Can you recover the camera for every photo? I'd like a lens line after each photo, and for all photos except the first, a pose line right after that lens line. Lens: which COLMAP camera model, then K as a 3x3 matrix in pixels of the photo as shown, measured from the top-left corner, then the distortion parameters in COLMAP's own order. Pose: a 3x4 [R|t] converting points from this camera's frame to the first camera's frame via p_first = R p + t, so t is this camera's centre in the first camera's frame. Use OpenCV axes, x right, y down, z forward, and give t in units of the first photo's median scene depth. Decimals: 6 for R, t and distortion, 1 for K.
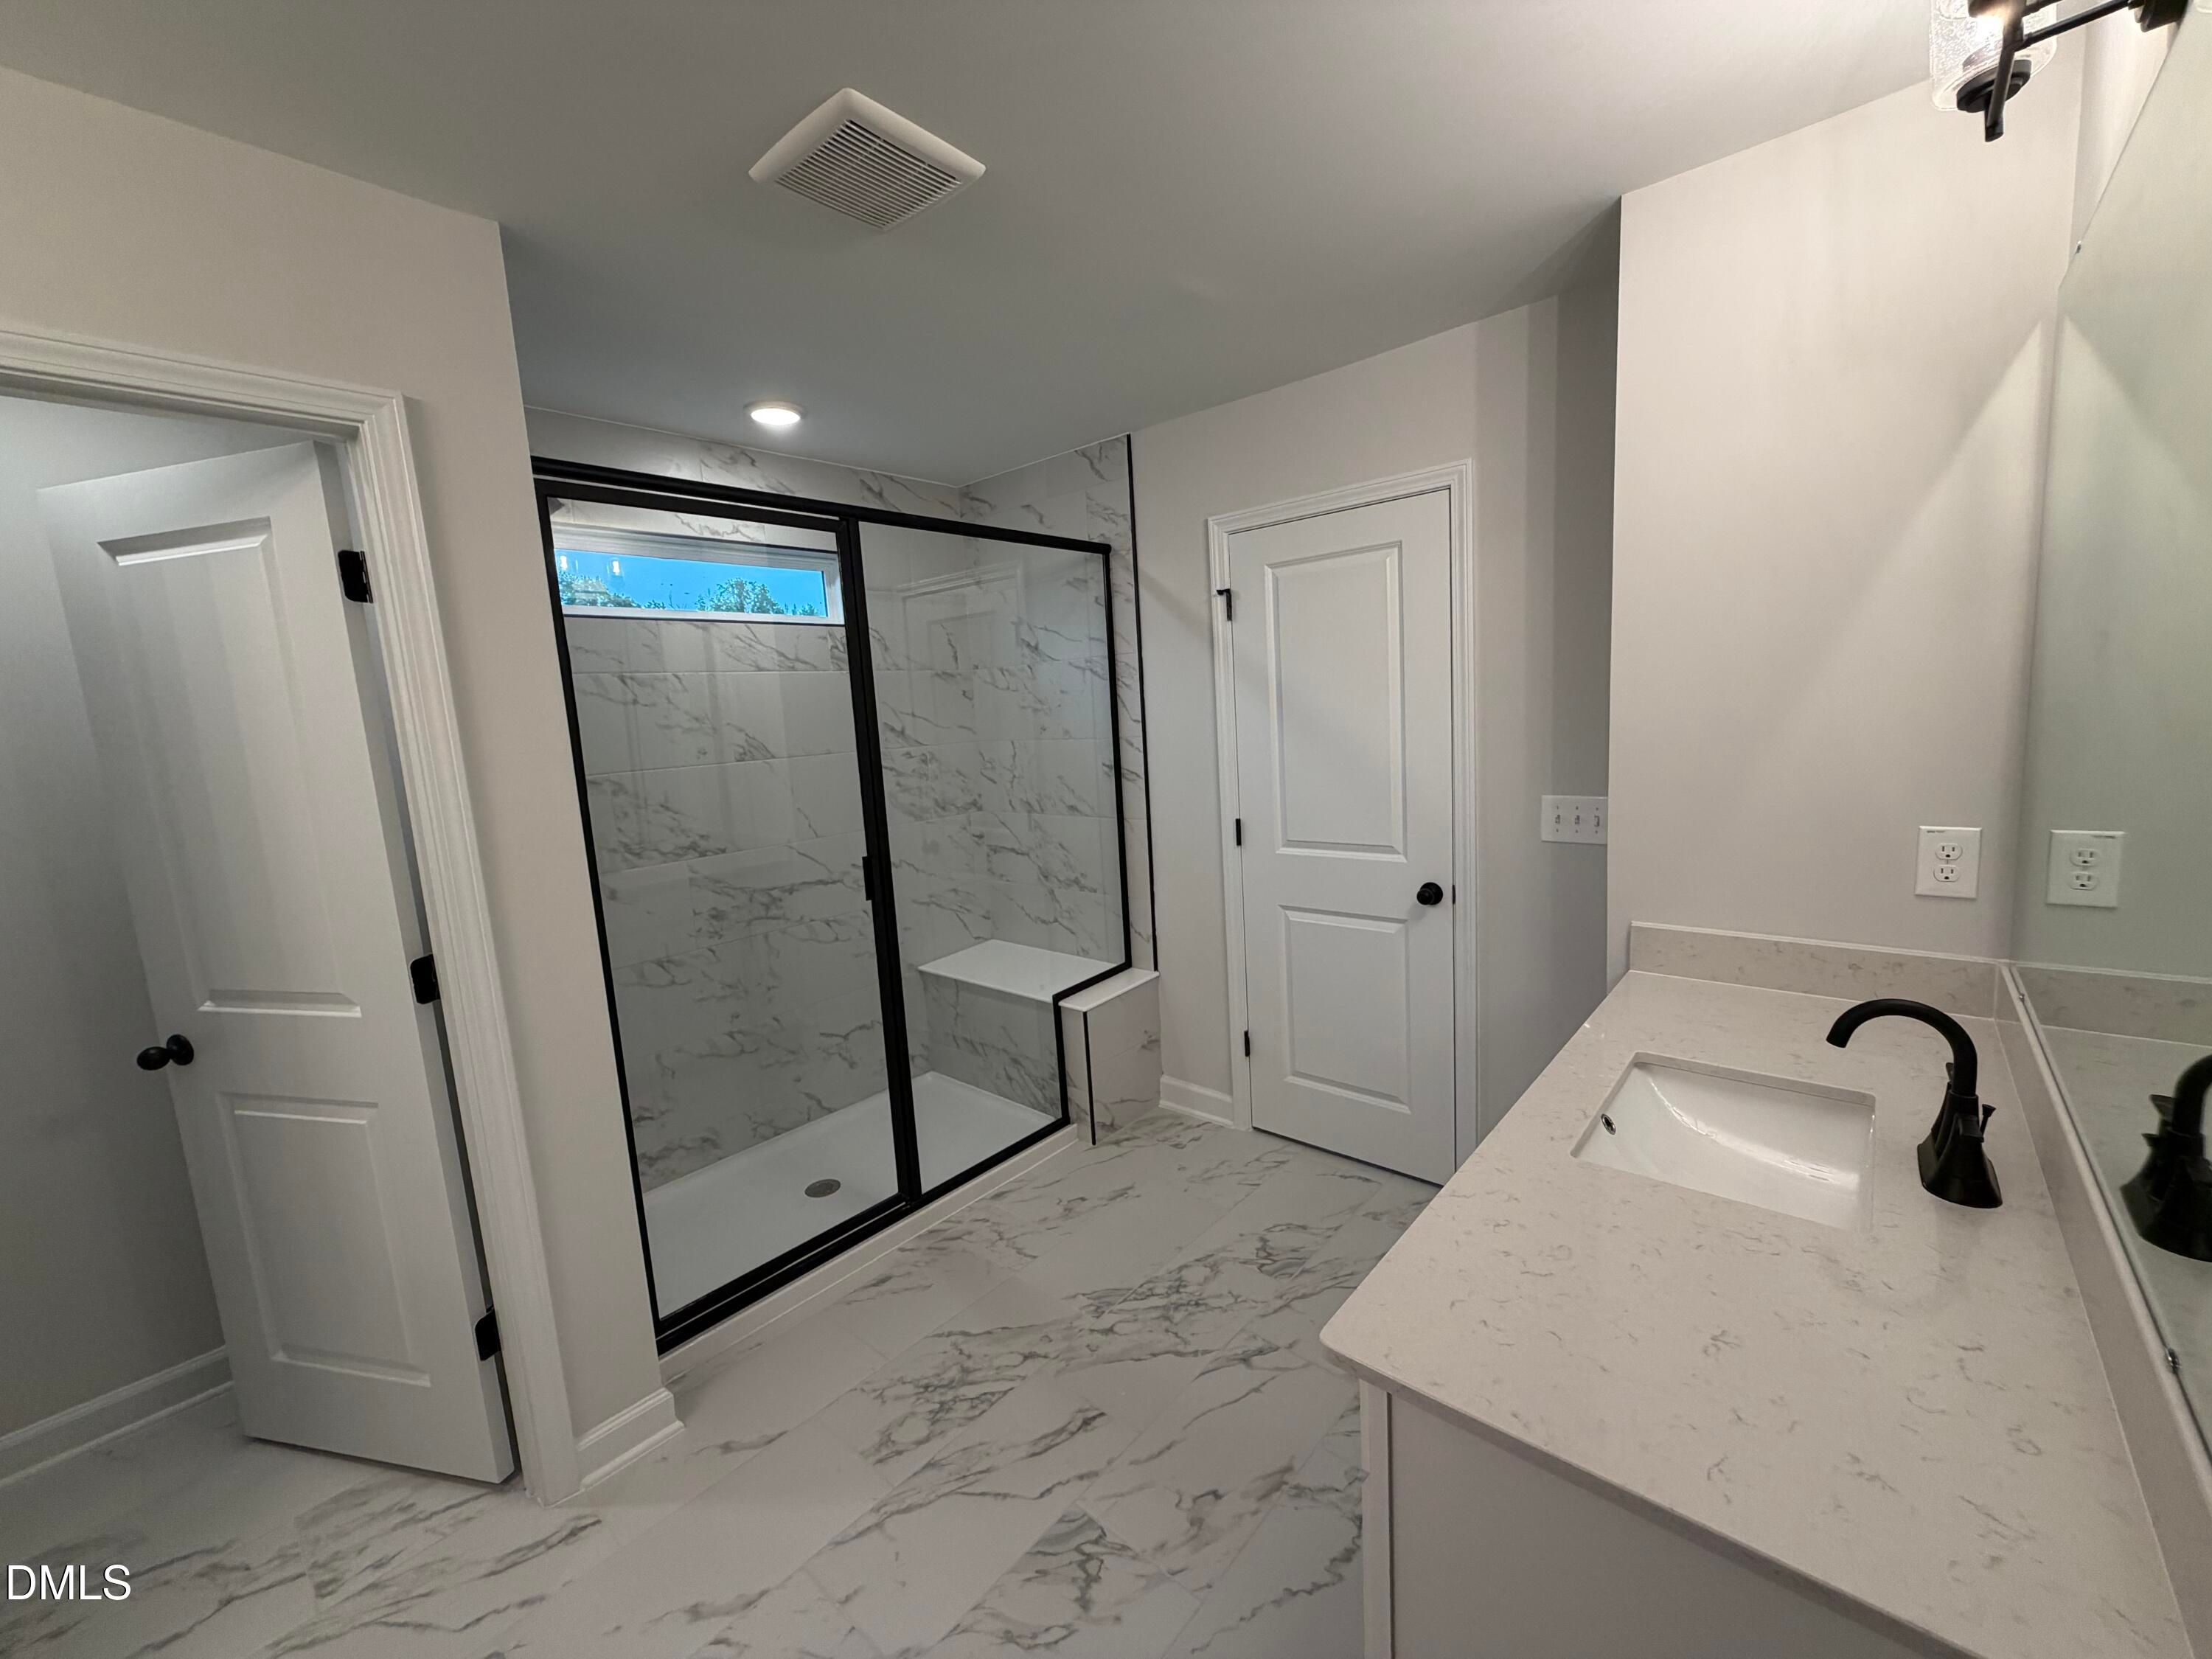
lens RADIAL K [[883.9, 0, 1103.1], [0, 883.9, 827.7], [0, 0, 1]] dist [0.000162, 0.000352]
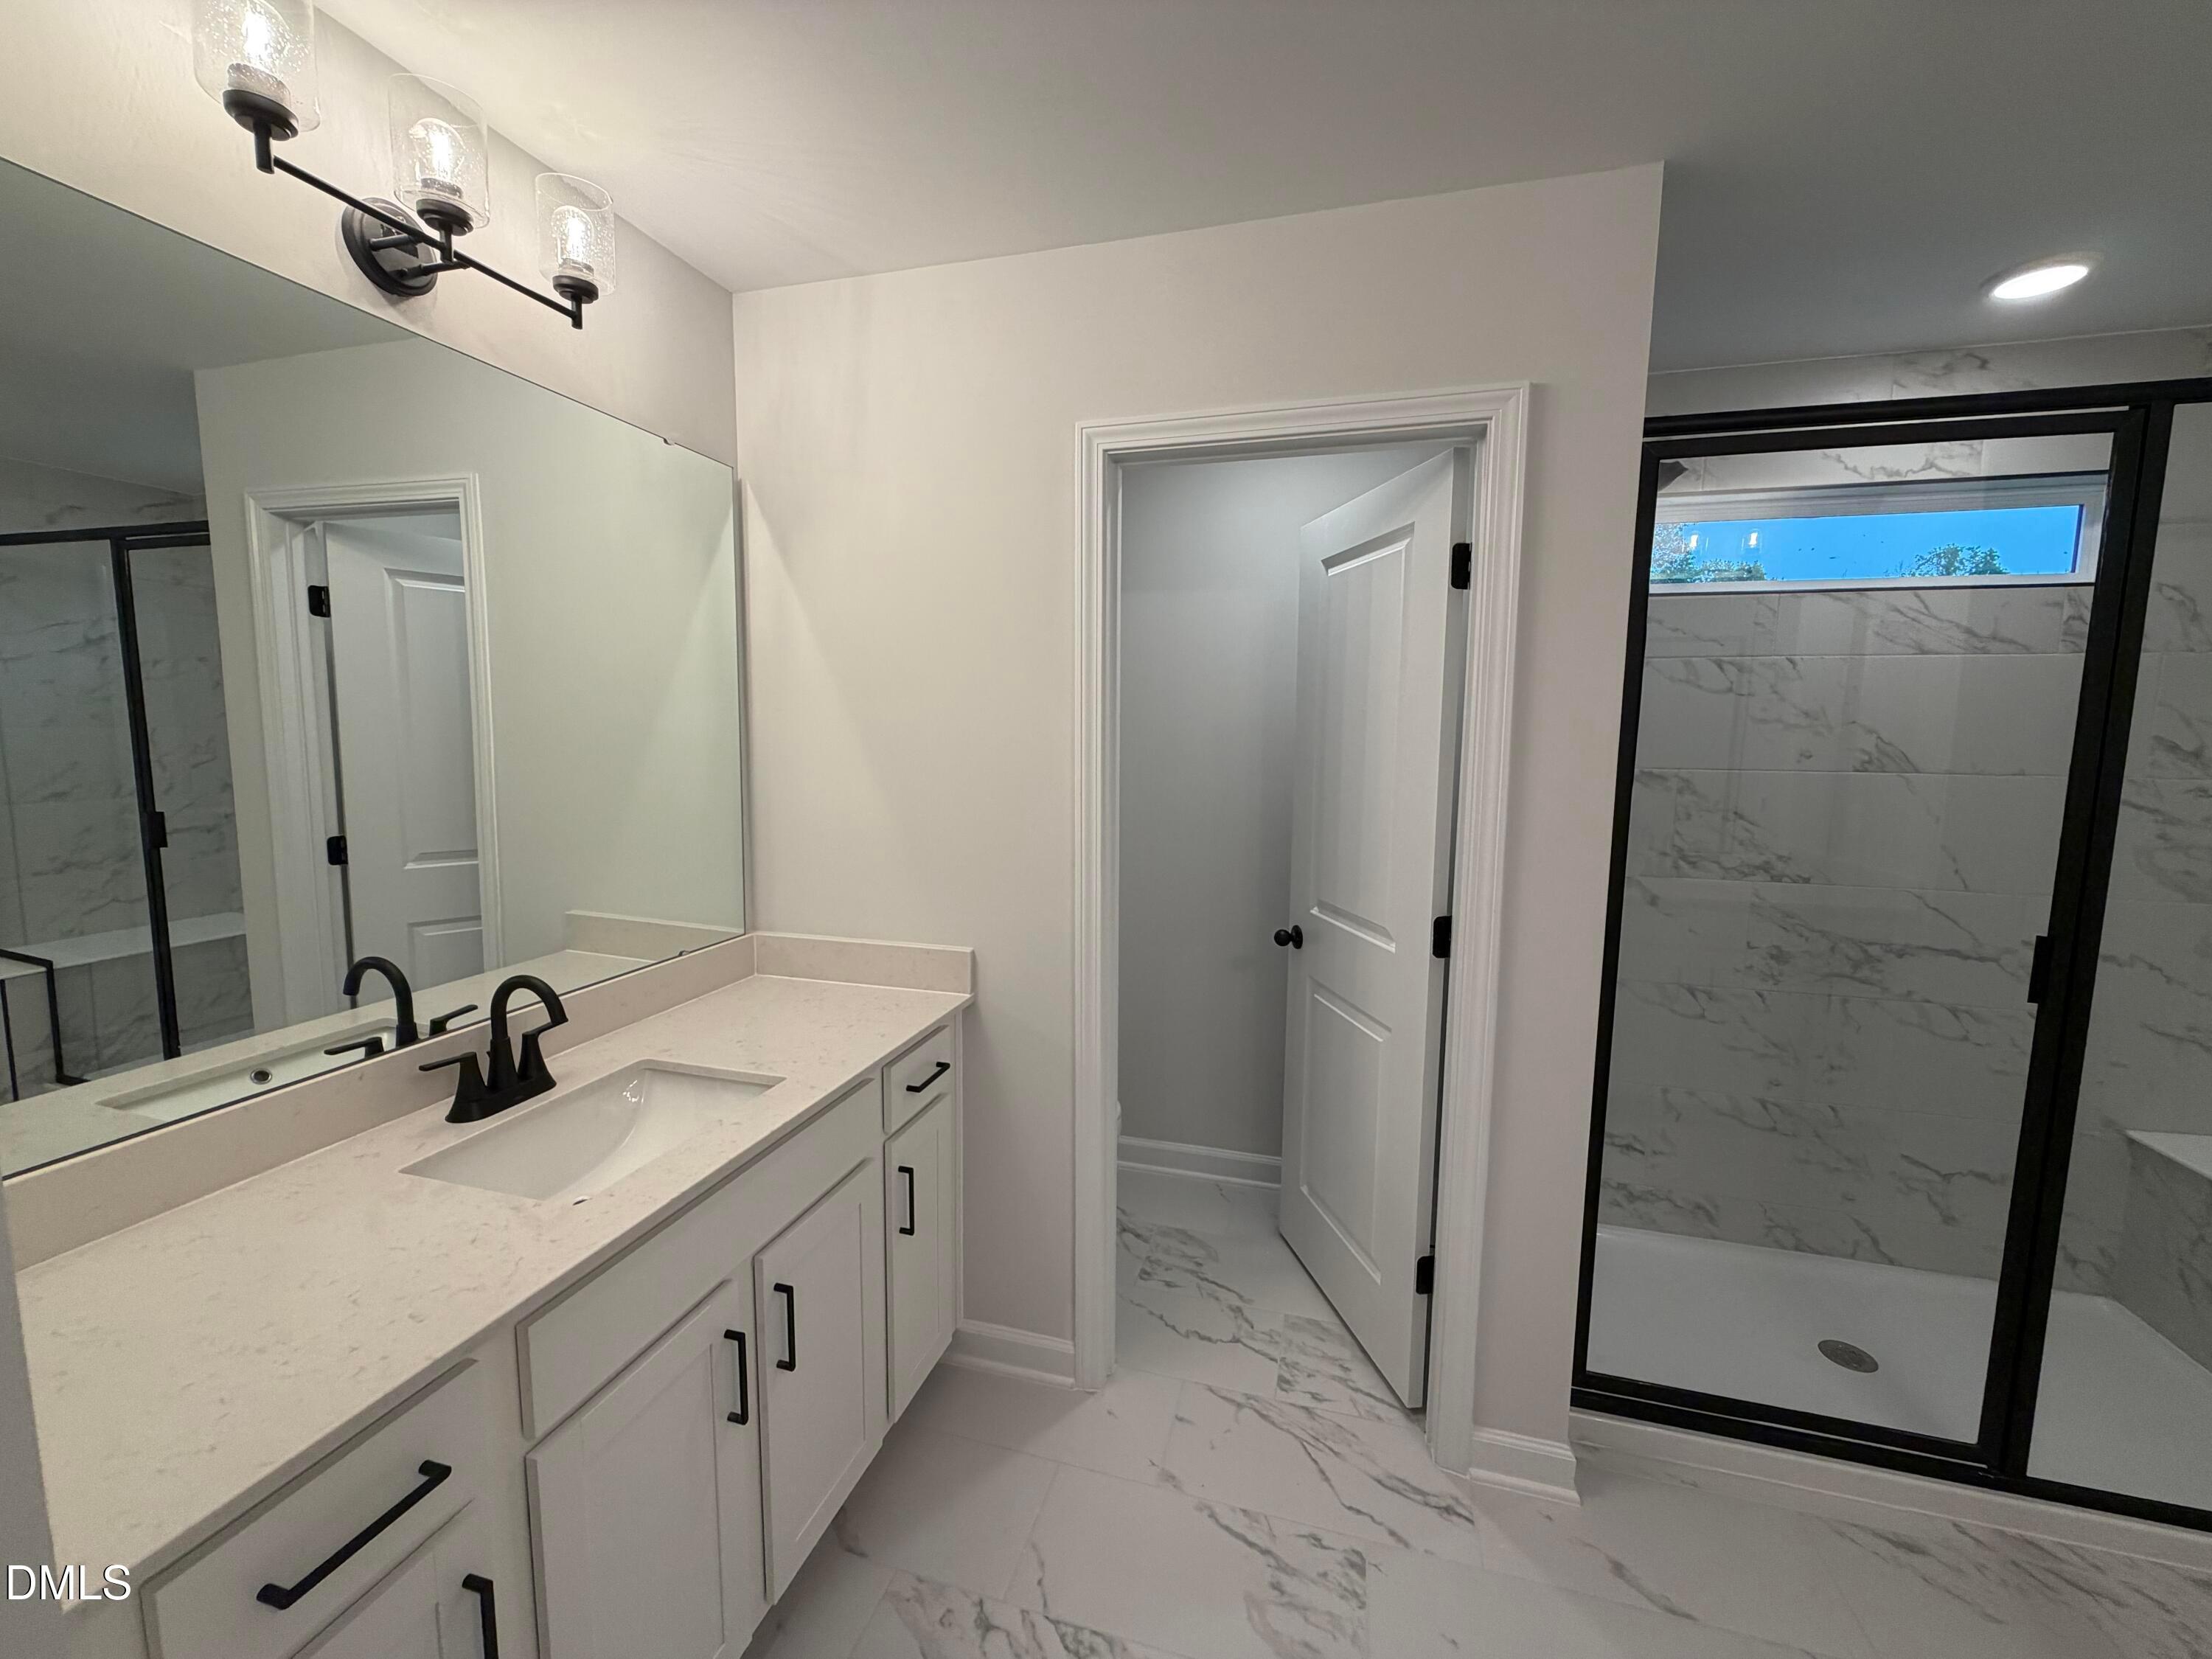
lens RADIAL K [[883.9, 0, 1103.1], [0, 883.9, 827.7], [0, 0, 1]] dist [0.000162, 0.000352]
pose [[0.429932, 0.164866, -0.887681, -0.001829], [-0.157383, 0.981819, 0.106124, -0.005031], [0.889038, 0.094079, 0.448063, 0.071870]]
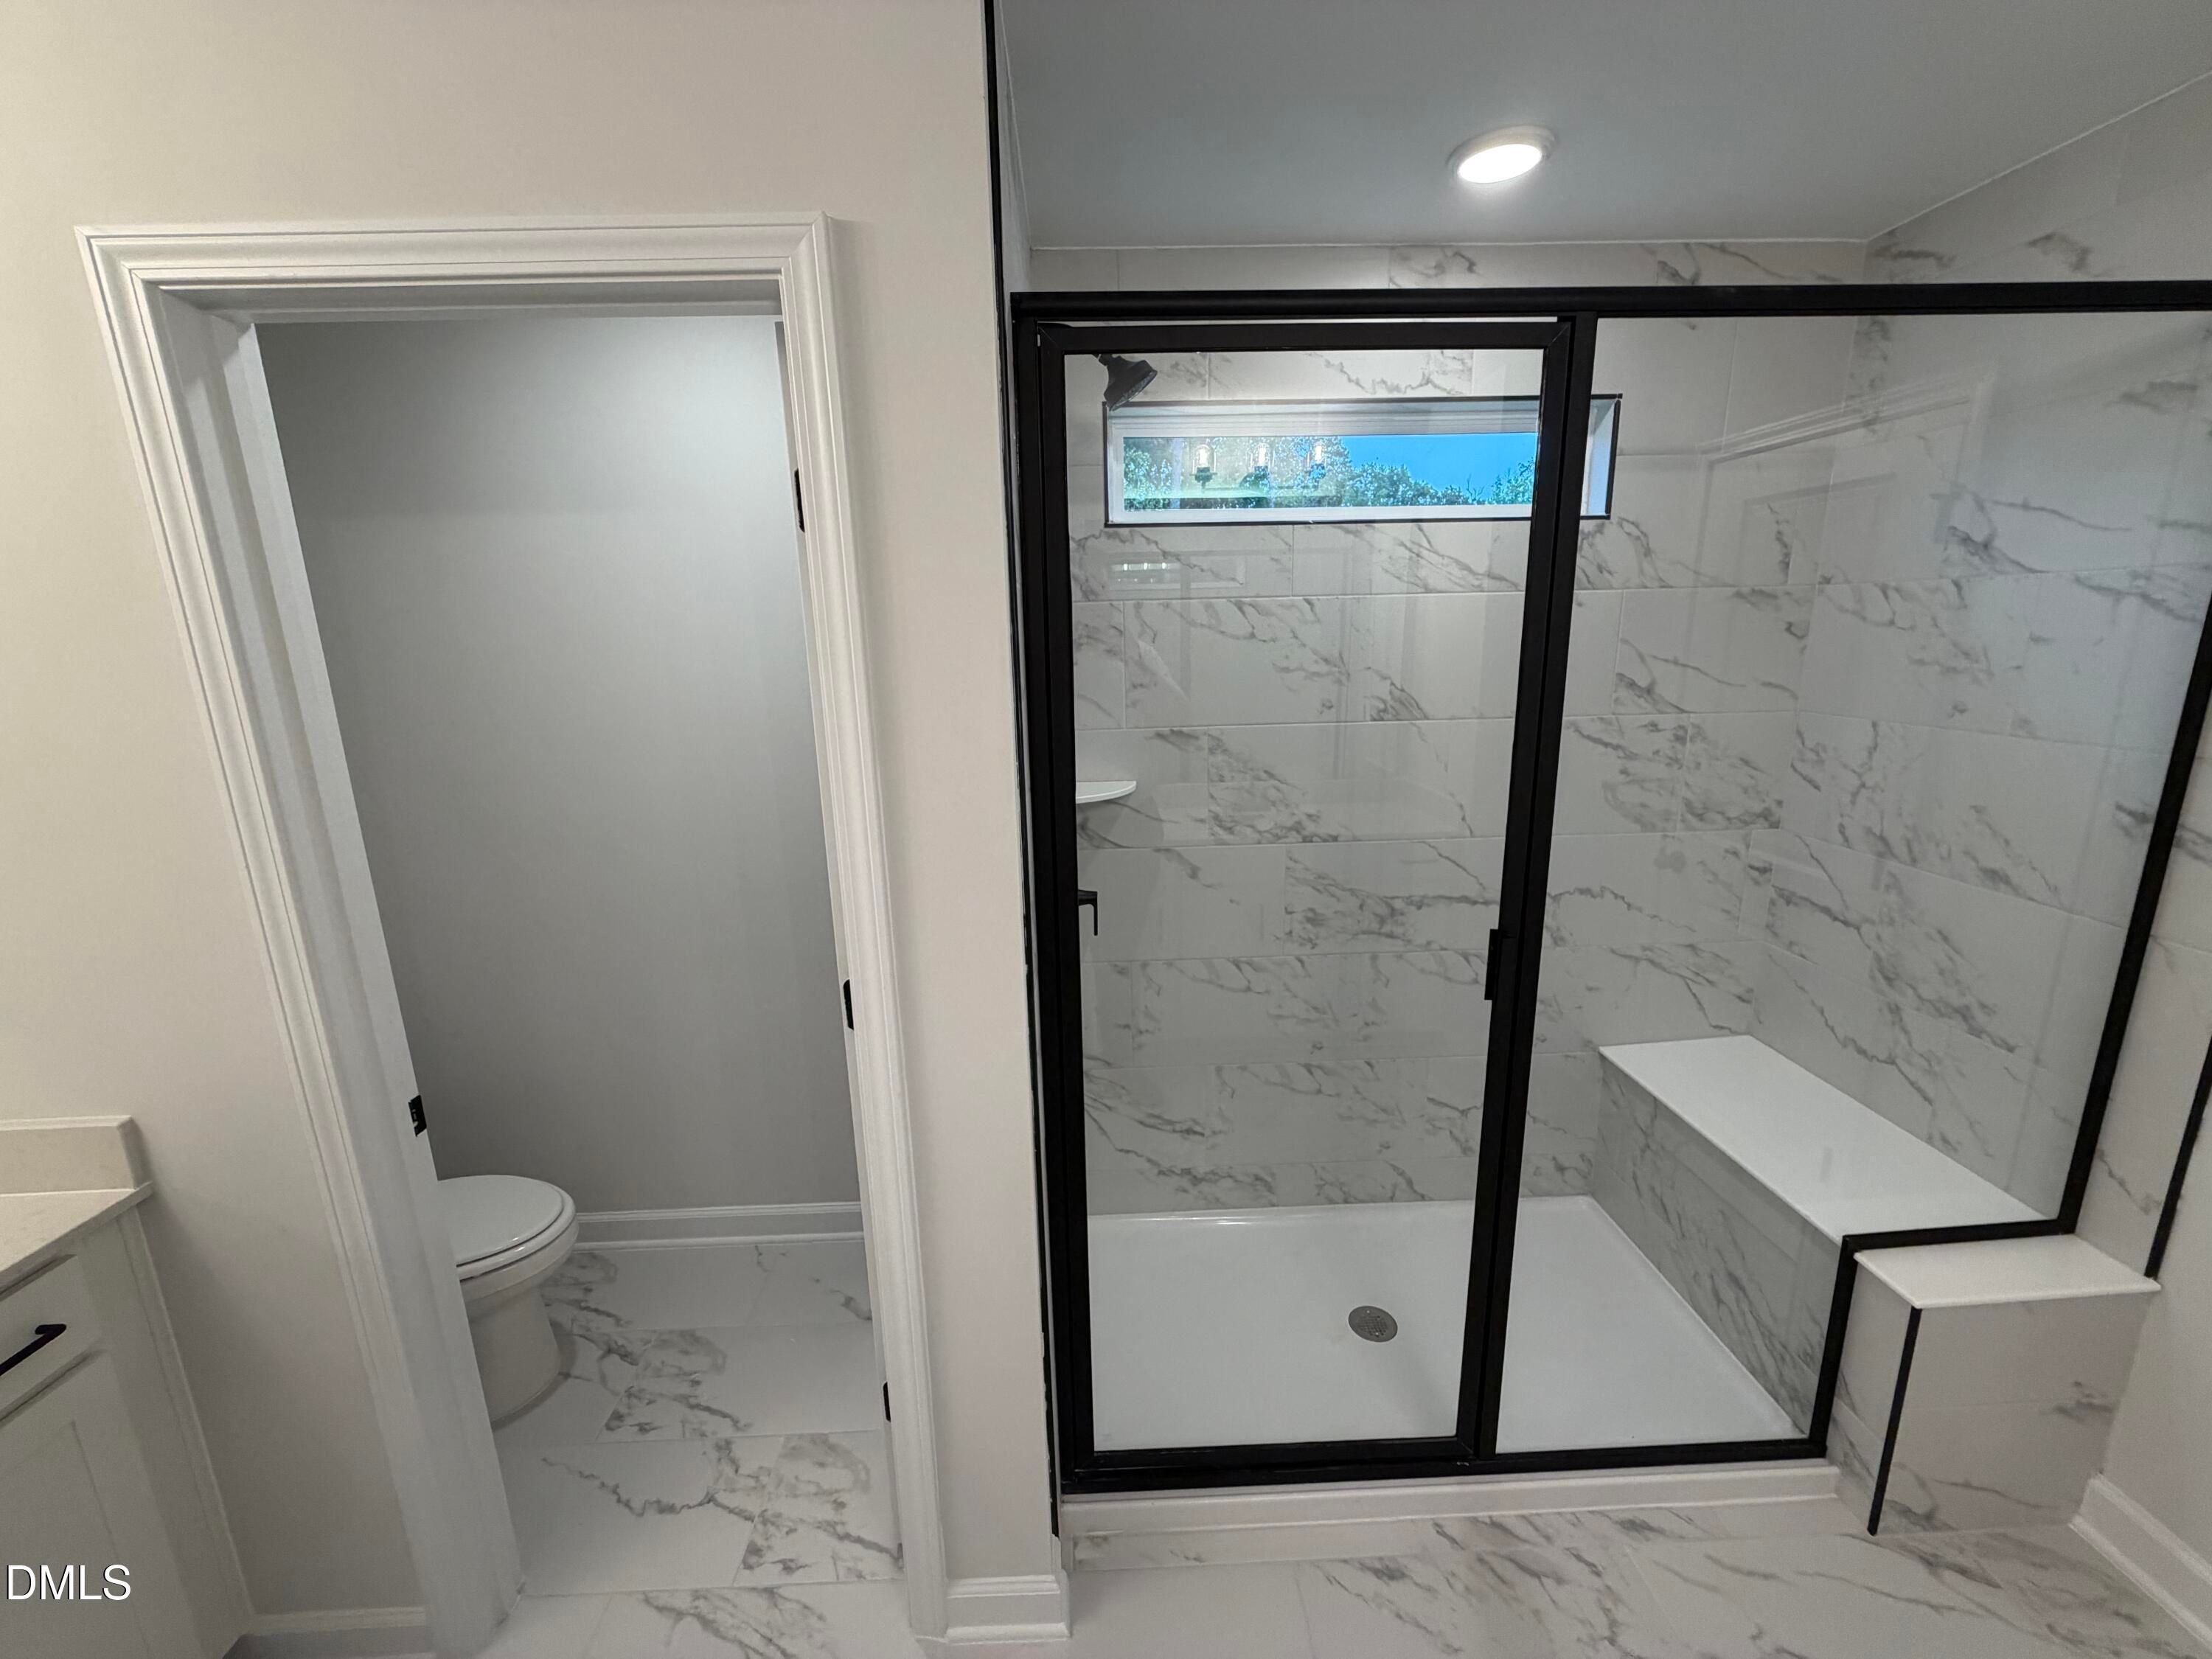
lens RADIAL K [[883.9, 0, 1103.1], [0, 883.9, 827.7], [0, 0, 1]] dist [0.000162, 0.000352]
pose [[0.684053, 0.202470, -0.700769, -0.039603], [-0.115800, 0.978665, 0.169723, -0.085875], [0.720181, -0.034950, 0.692905, 0.333554]]
